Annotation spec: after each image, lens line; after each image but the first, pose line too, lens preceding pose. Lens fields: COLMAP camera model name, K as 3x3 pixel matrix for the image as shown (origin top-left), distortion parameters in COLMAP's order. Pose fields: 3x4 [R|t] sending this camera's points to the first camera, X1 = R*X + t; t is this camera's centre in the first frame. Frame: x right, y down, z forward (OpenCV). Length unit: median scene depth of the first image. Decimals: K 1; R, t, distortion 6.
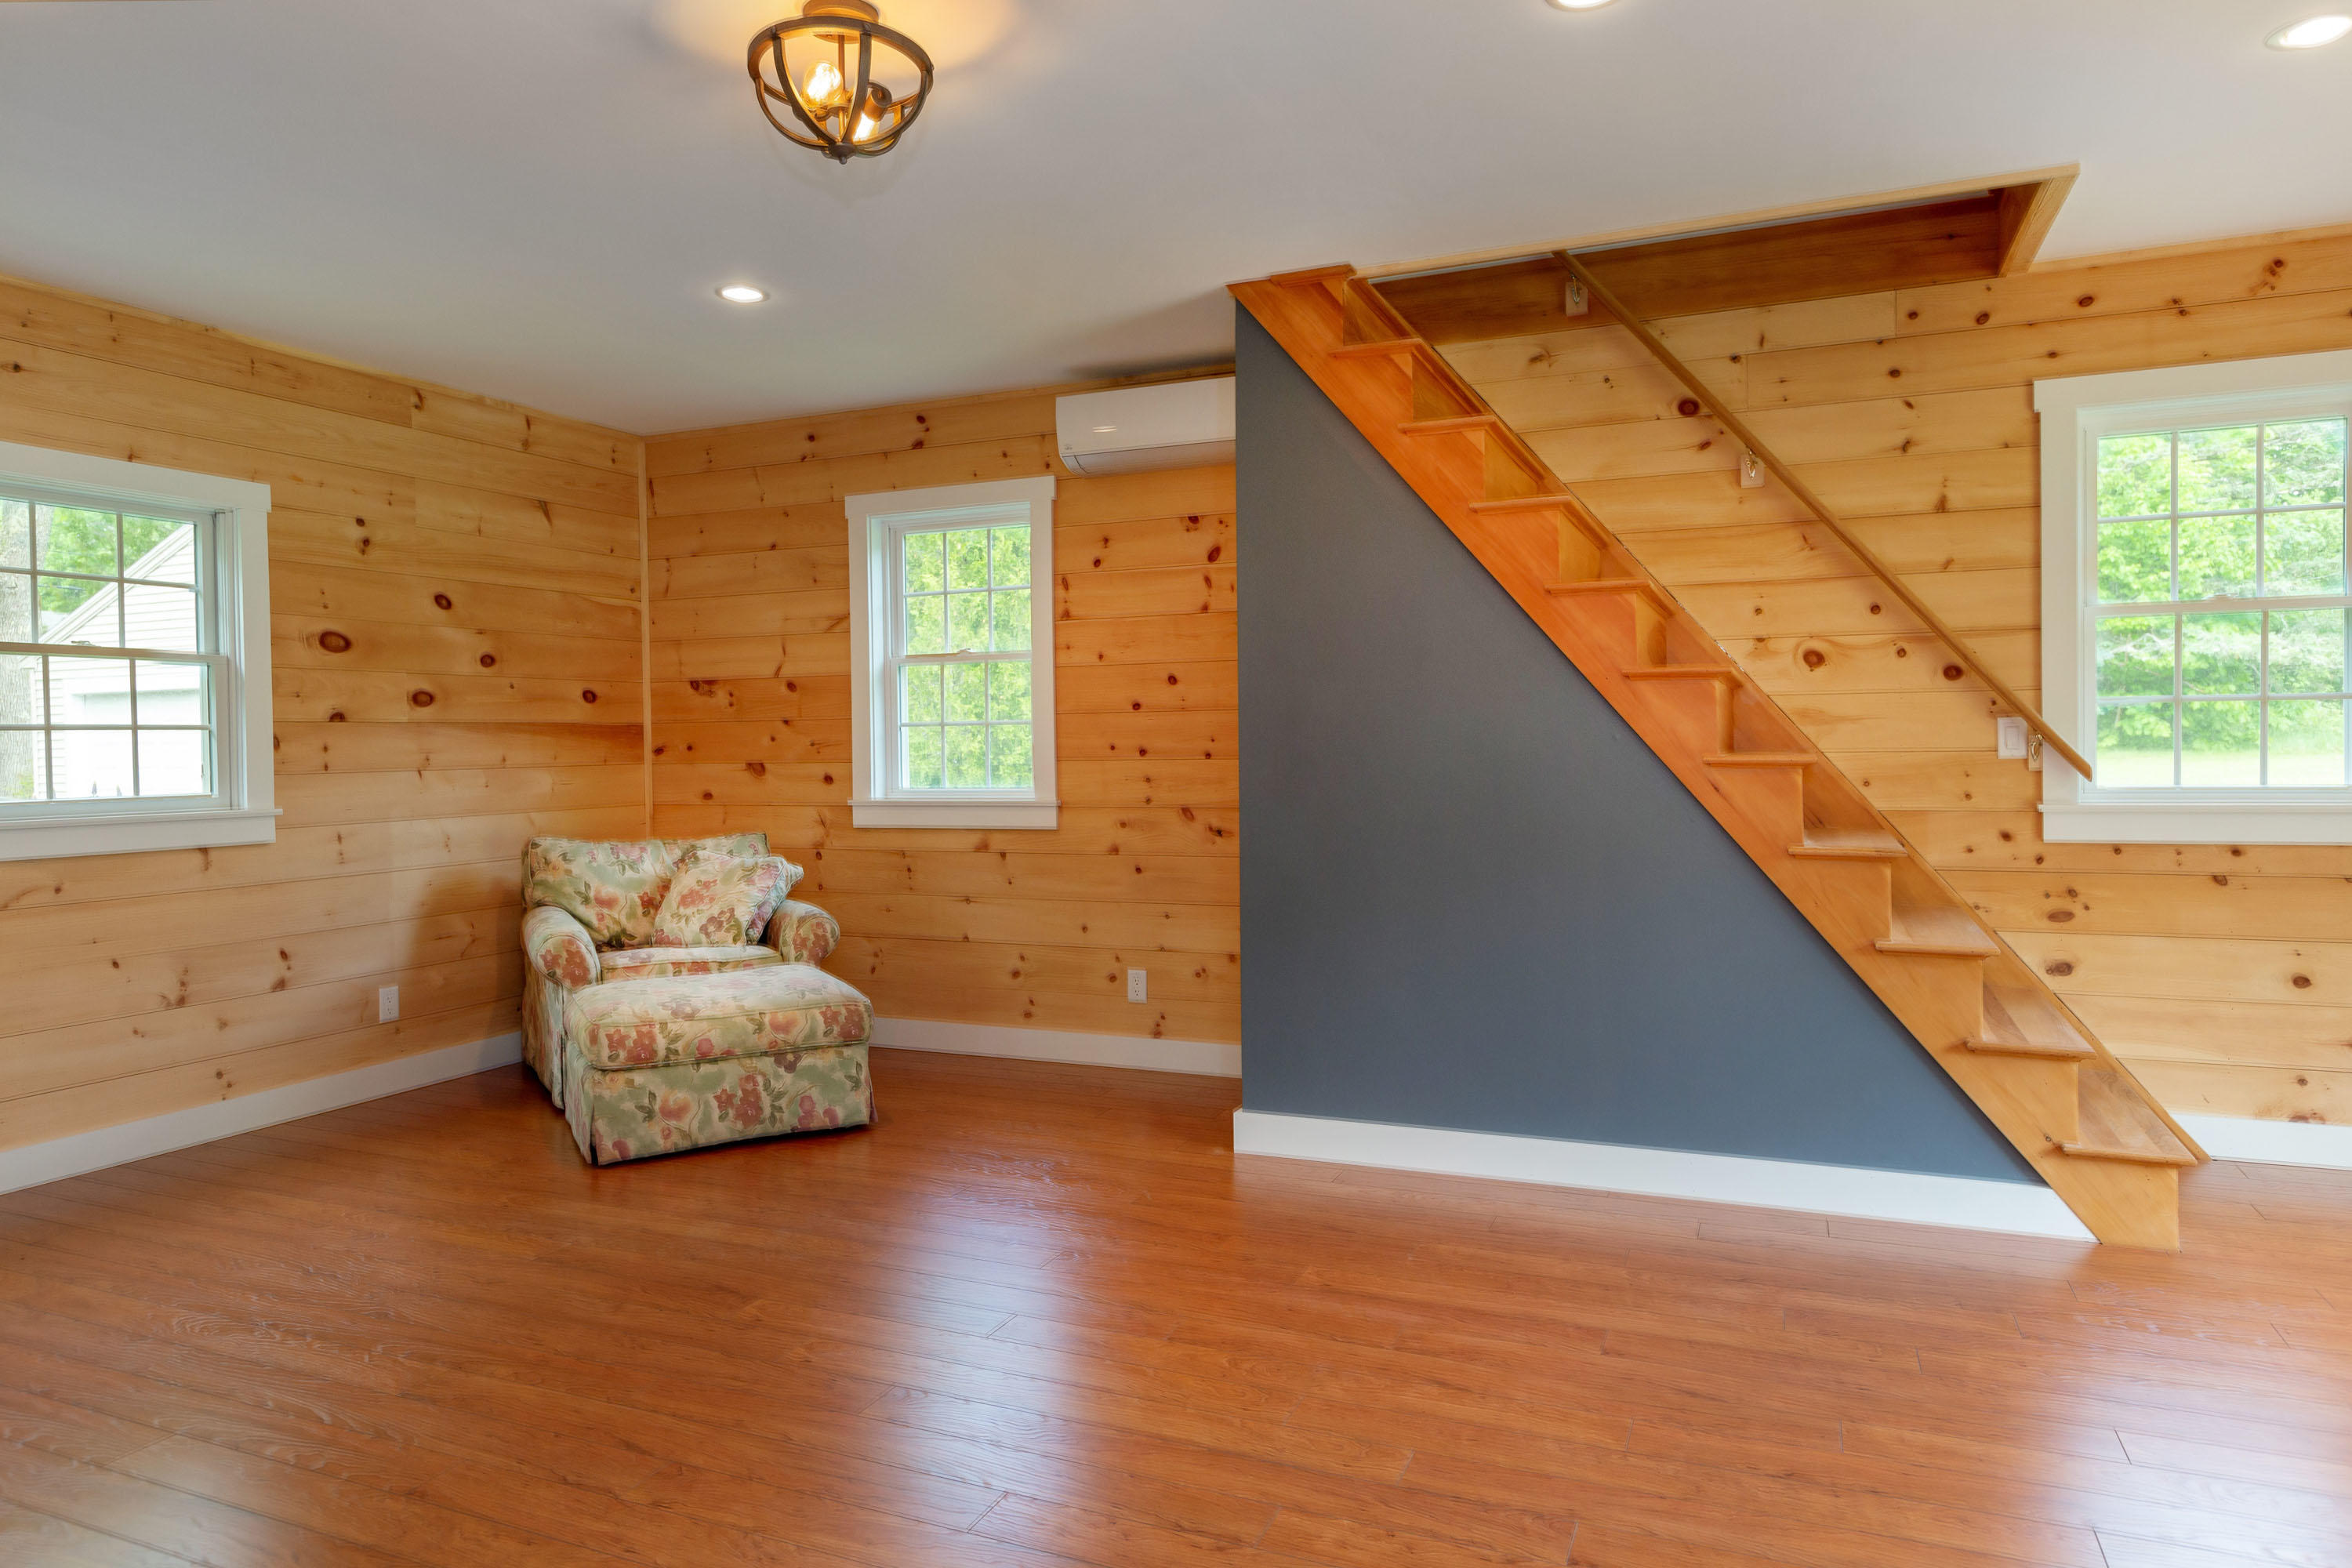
lens RADIAL K [[1509.8, 0, 1181.0], [0, 1509.8, 730.6], [0, 0, 1]] dist [0.001016, 0.000317]
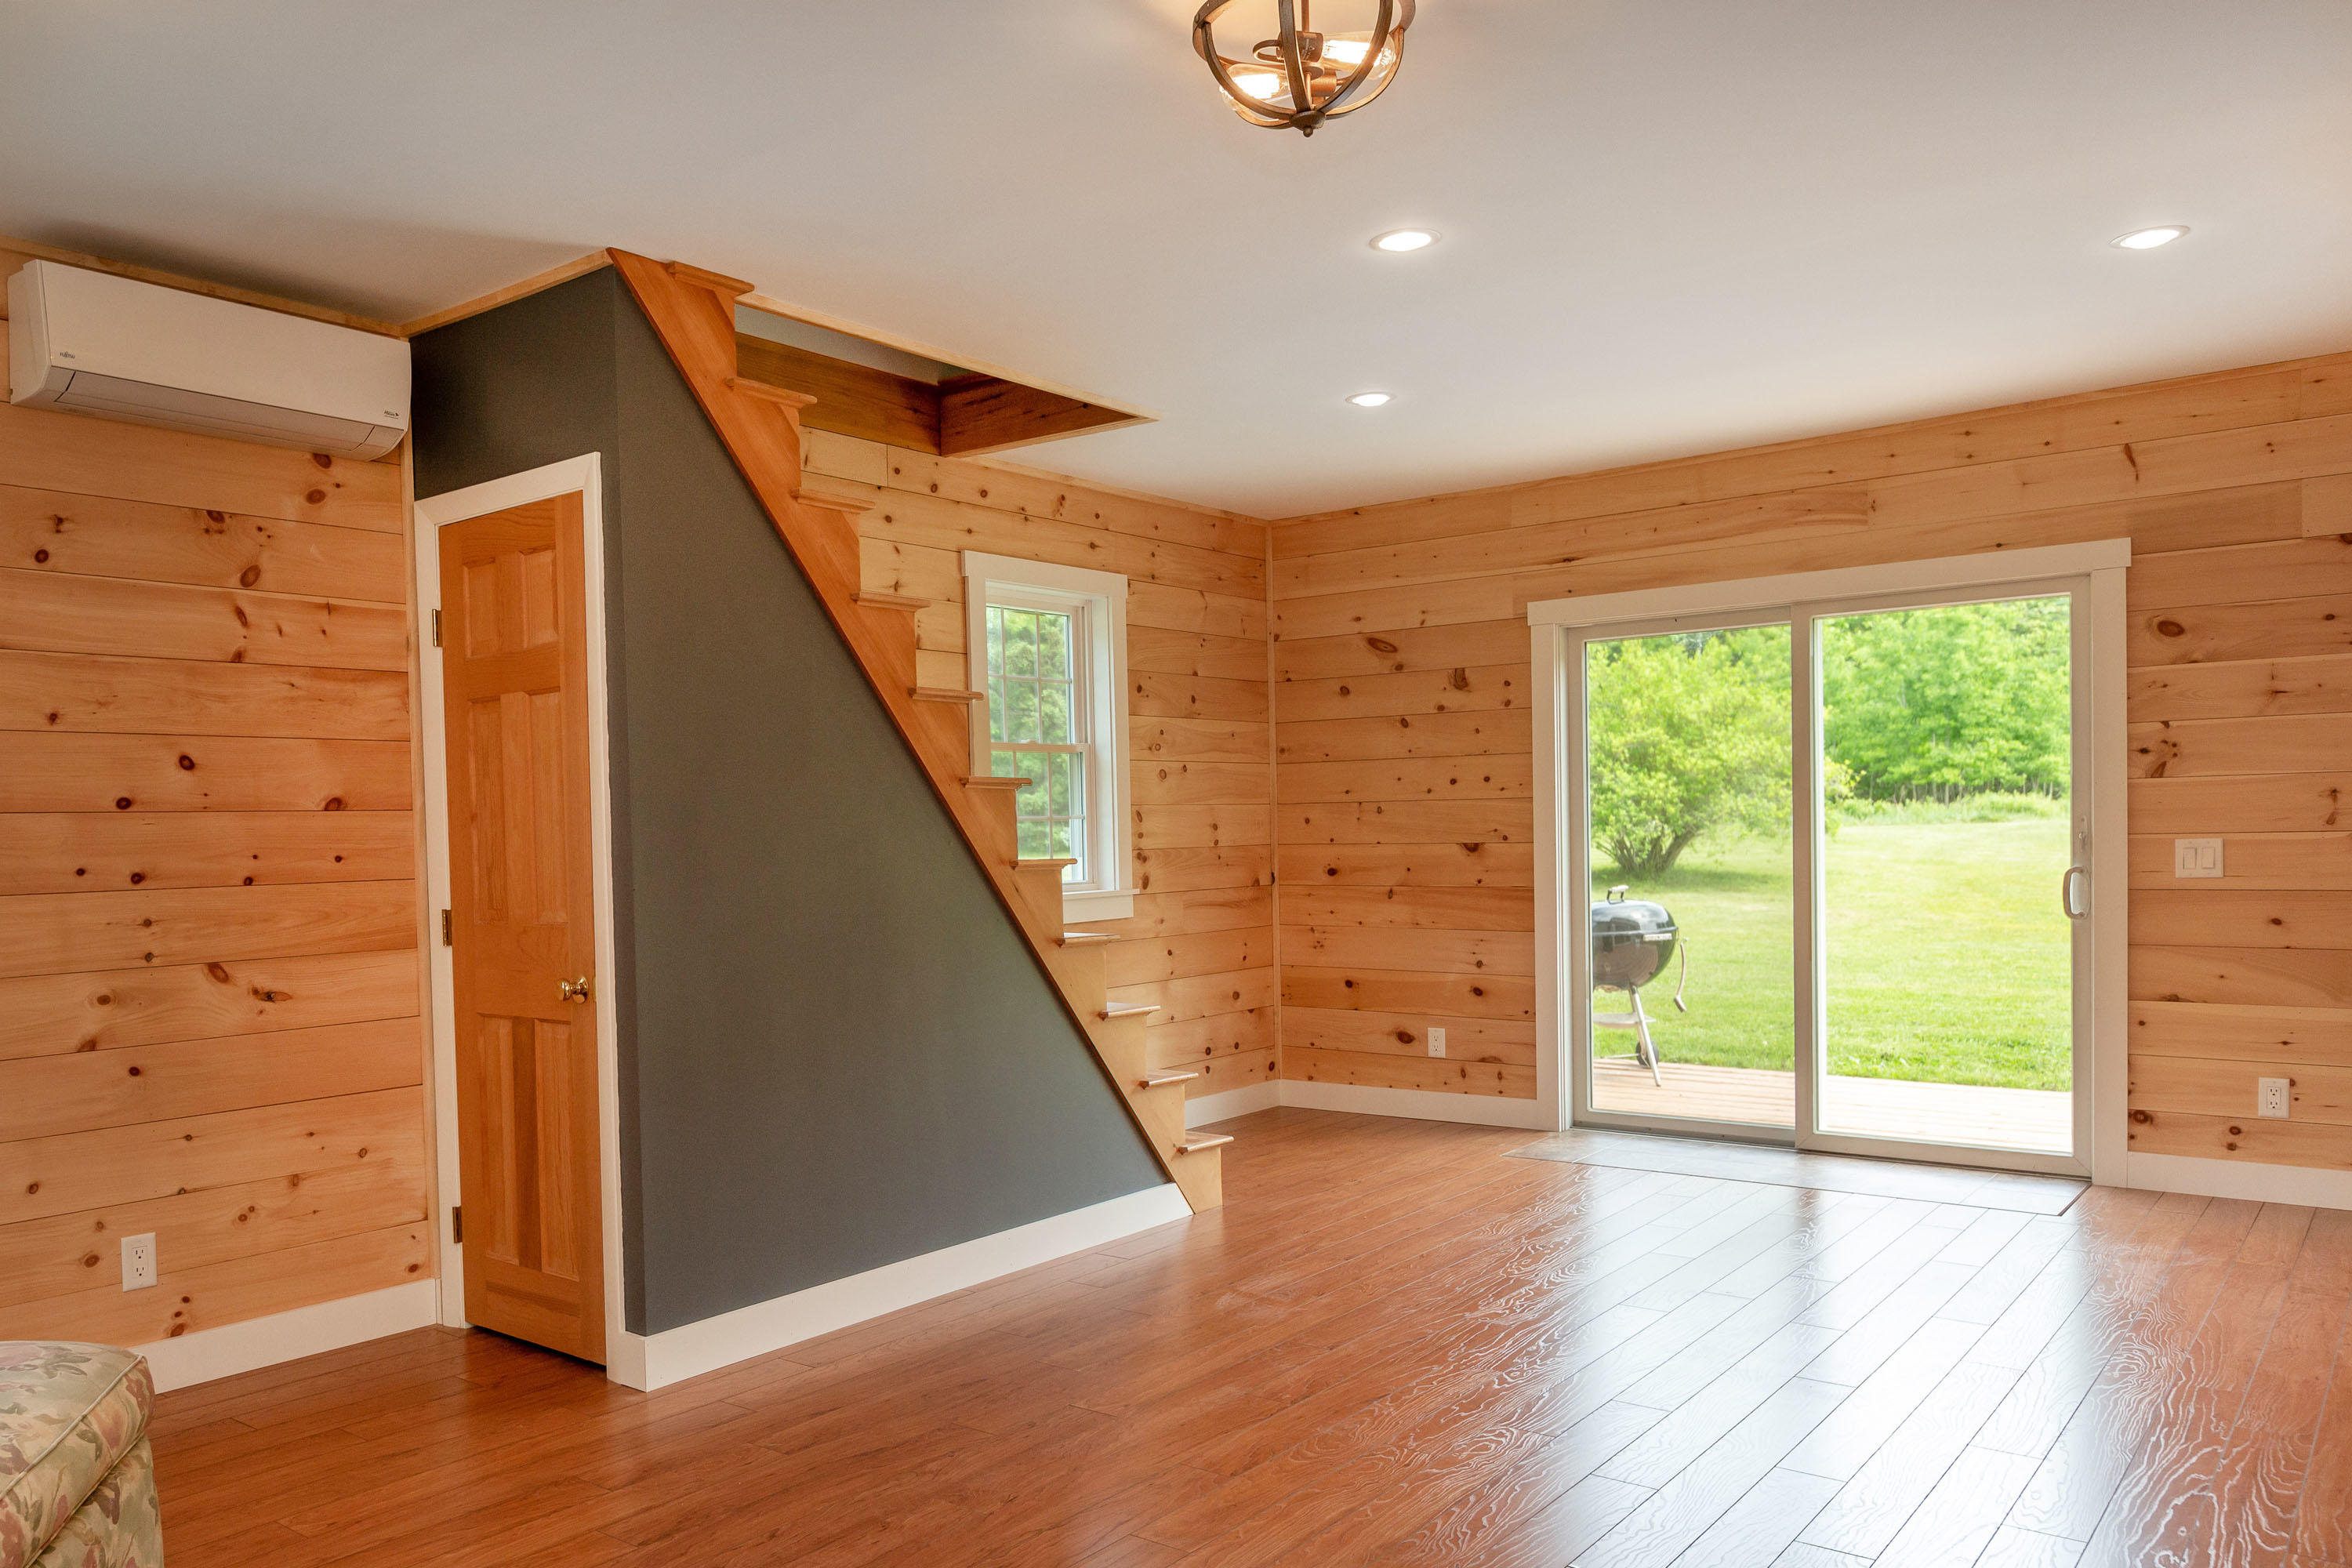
lens RADIAL K [[1629.0, 0, 1175.6], [0, 1629.0, 835.0], [0, 0, 1]] dist [0.000570, 0.000044]
pose [[0.278622, 0.004554, 0.960390, -0.618425], [0.012671, 0.999884, -0.008417, 0.008449], [-0.960317, 0.014515, 0.278532, 0.466195]]
